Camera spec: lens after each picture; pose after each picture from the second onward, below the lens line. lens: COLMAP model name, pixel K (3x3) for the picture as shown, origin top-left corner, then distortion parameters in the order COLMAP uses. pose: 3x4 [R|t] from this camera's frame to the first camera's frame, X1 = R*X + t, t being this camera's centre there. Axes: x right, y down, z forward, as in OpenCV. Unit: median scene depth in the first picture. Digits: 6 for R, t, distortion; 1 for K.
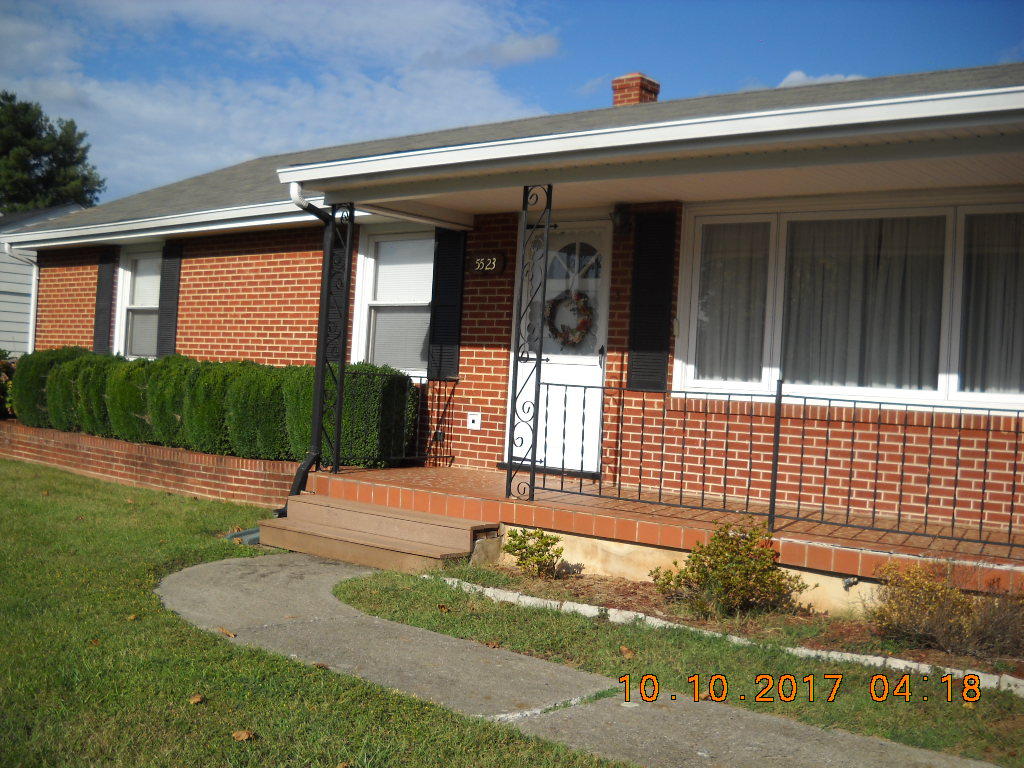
lens RADIAL K [[1155.7, 0, 512.2], [0, 1155.7, 386.6], [0, 0, 1]] dist [-0.178754, 0.000000]
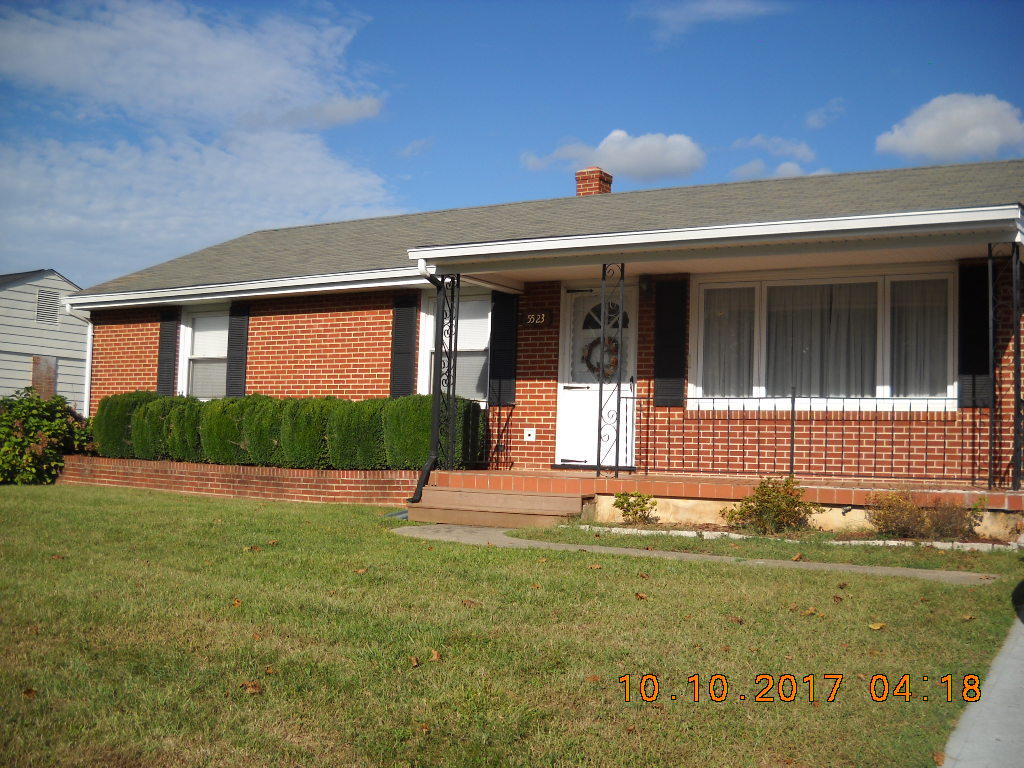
lens RADIAL K [[1155.7, 0, 510.4], [0, 1155.7, 384.2], [0, 0, 1]] dist [-0.178754, 0.000000]
pose [[0.989577, -0.015073, 0.143211, -0.249372], [0.023037, 0.998269, -0.054117, 0.043638], [-0.142148, 0.056852, 0.988211, -0.334159]]
